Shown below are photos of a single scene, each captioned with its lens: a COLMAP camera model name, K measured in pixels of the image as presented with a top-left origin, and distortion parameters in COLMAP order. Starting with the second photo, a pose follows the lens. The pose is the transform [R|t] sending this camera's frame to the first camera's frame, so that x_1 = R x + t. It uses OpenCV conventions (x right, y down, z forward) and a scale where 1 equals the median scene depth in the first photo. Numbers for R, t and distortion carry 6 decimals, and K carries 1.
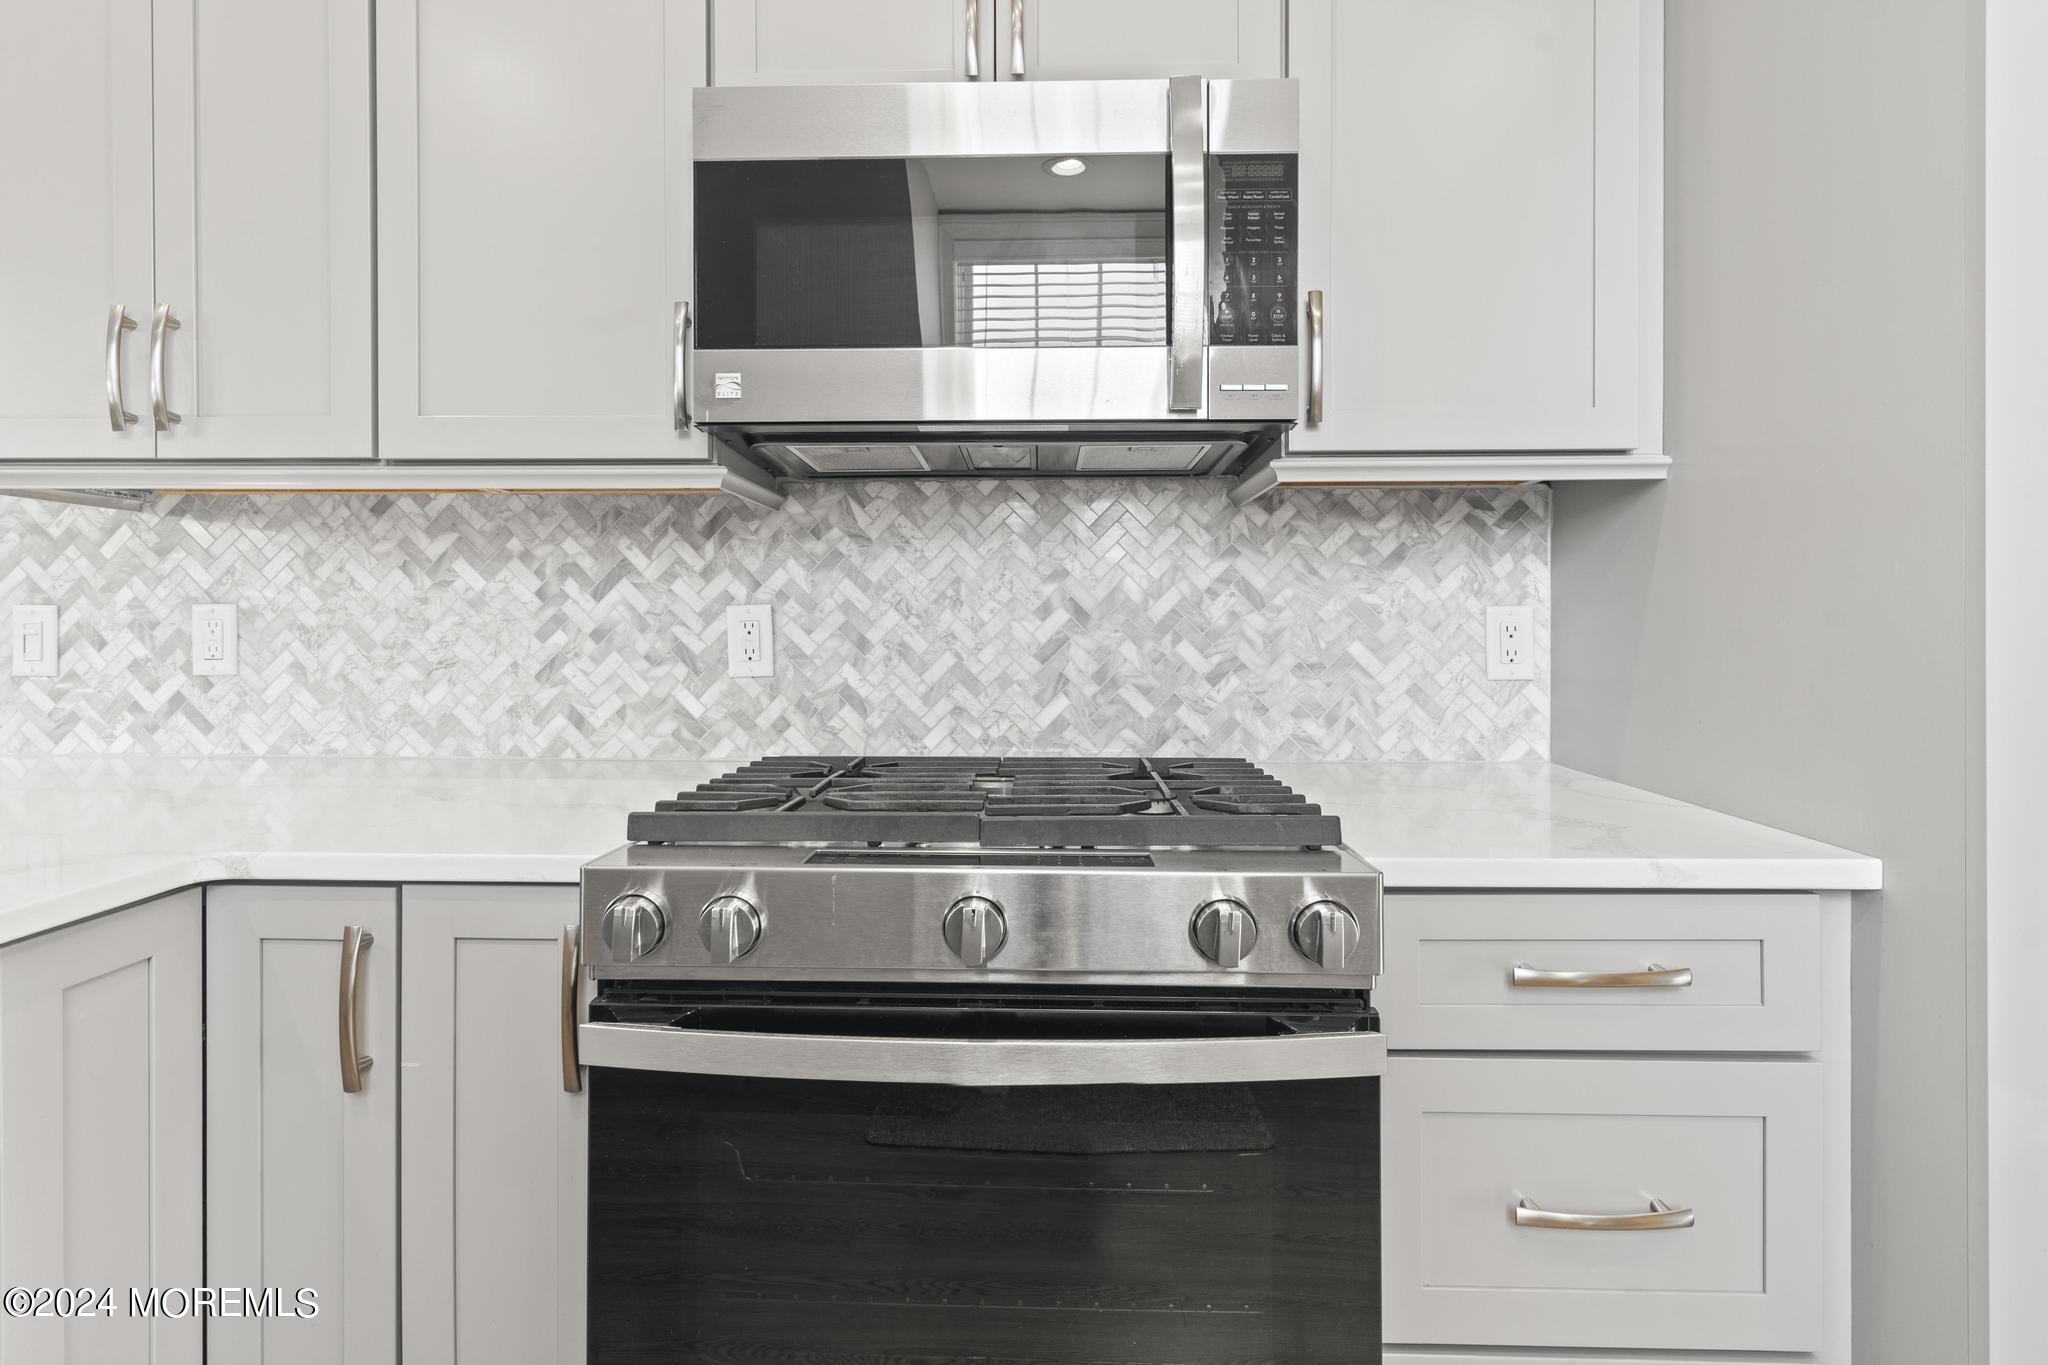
lens RADIAL K [[1007.6, 0, 1037.7], [0, 1007.6, 632.3], [0, 0, 1]] dist [0.002995, -0.000001]
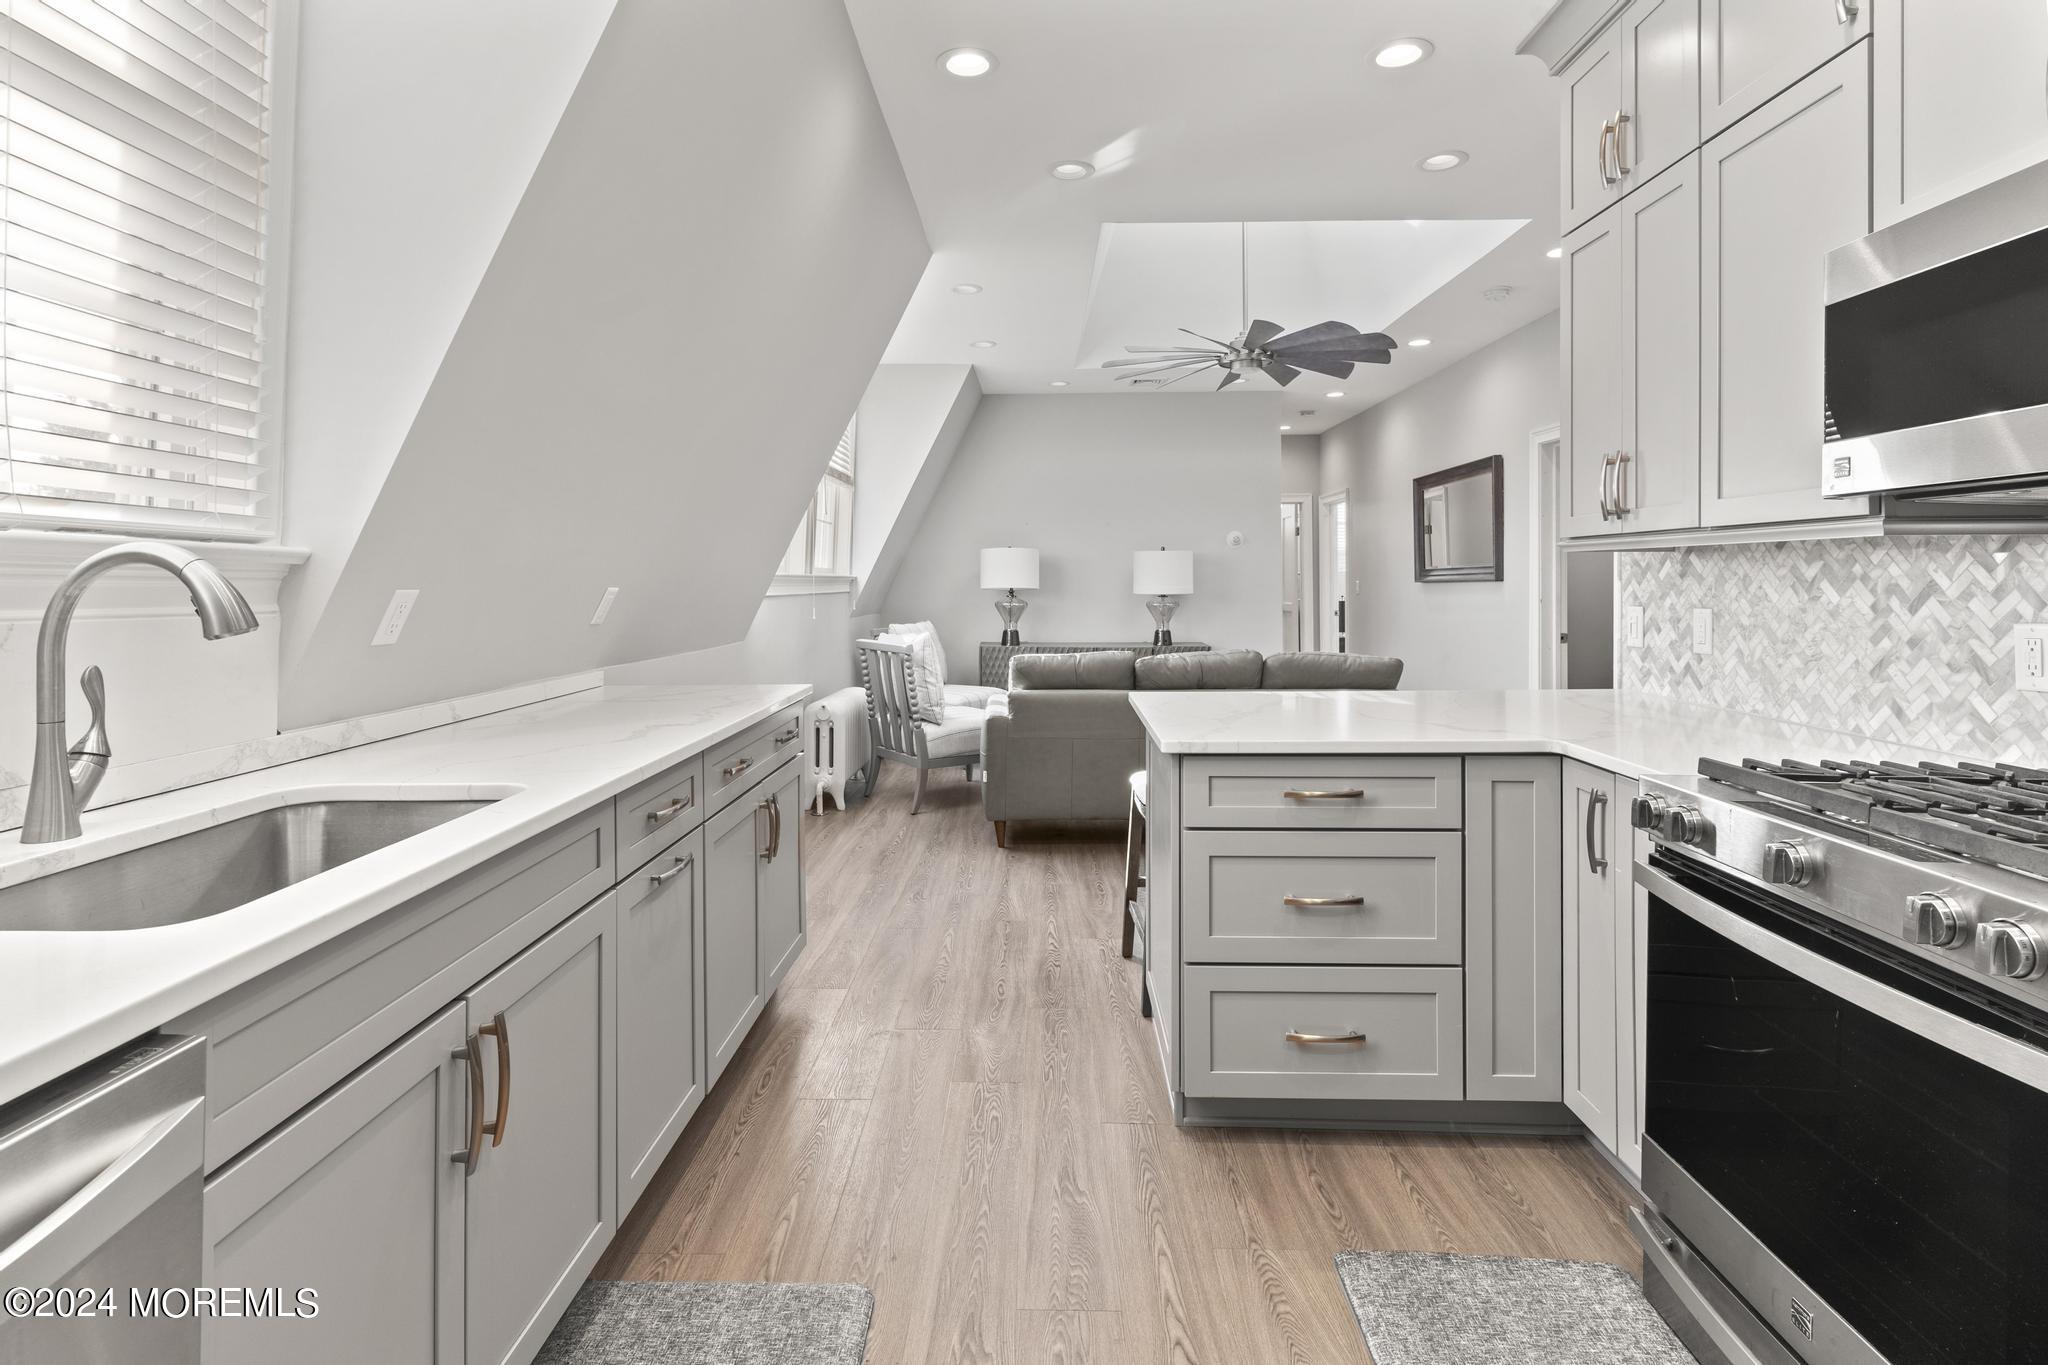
lens RADIAL K [[1013.1, 0, 1020.5], [0, 1013.1, 578.4], [0, 0, 1]] dist [0.002435, 0.000062]
pose [[0.003085, -0.003091, -0.999990, 0.782270], [-0.010318, 0.999942, -0.003122, -0.060232], [0.999942, 0.010328, 0.003053, -0.076534]]
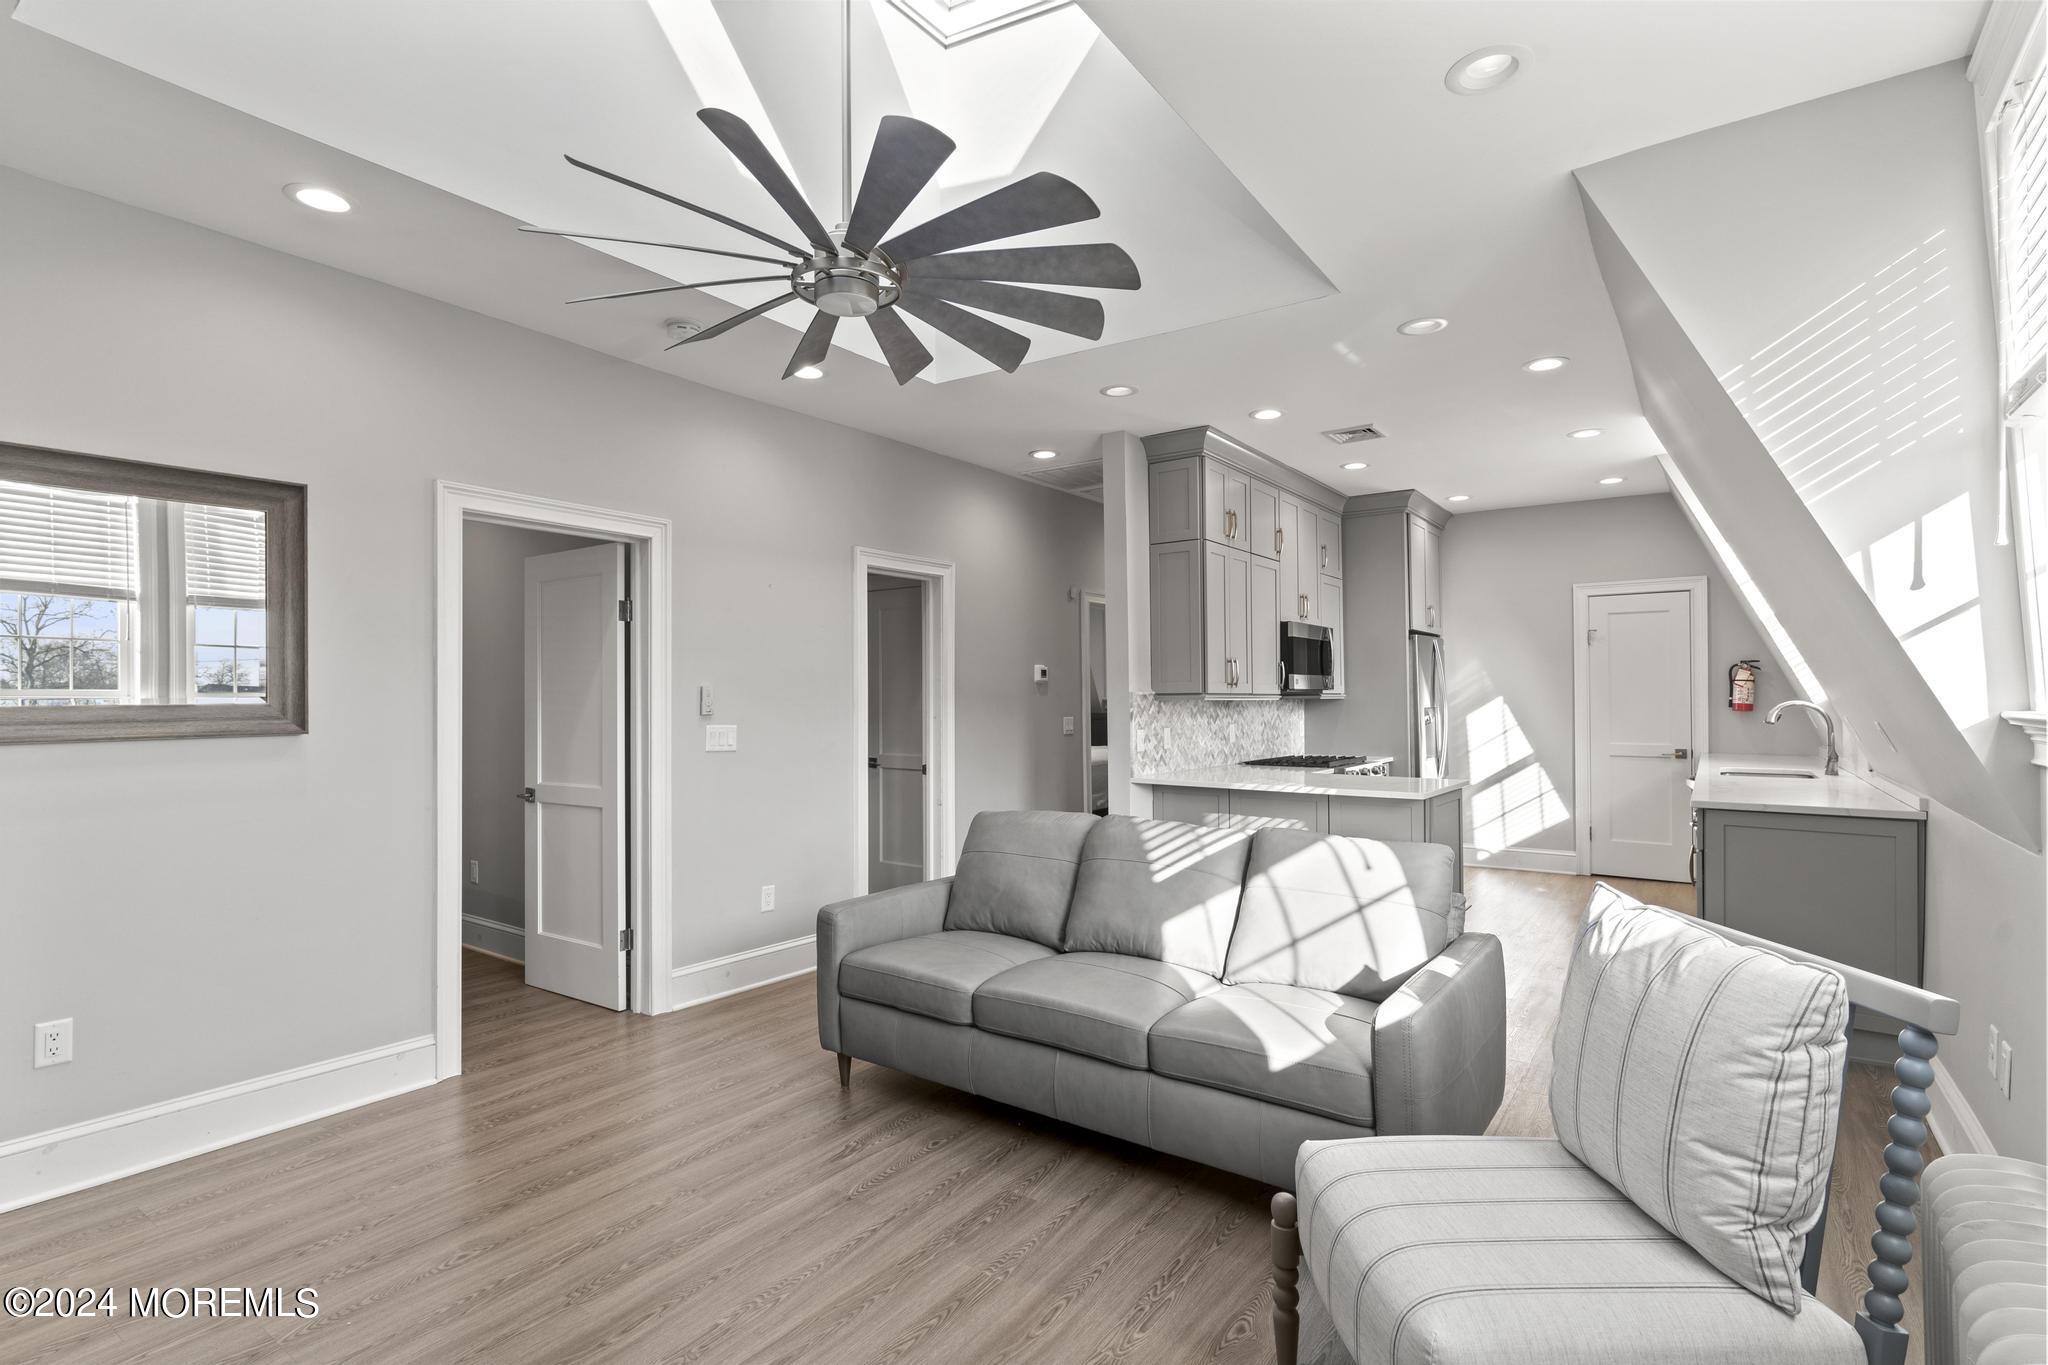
lens RADIAL K [[968.6, 0, 1010.8], [0, 968.6, 694.3], [0, 0, 1]] dist [-0.001428, -0.000689]
pose [[0.570653, 0.000612, 0.821191, -3.844877], [0.016508, 0.999789, -0.012217, -0.110617], [-0.821025, 0.020528, 0.570522, -0.437878]]
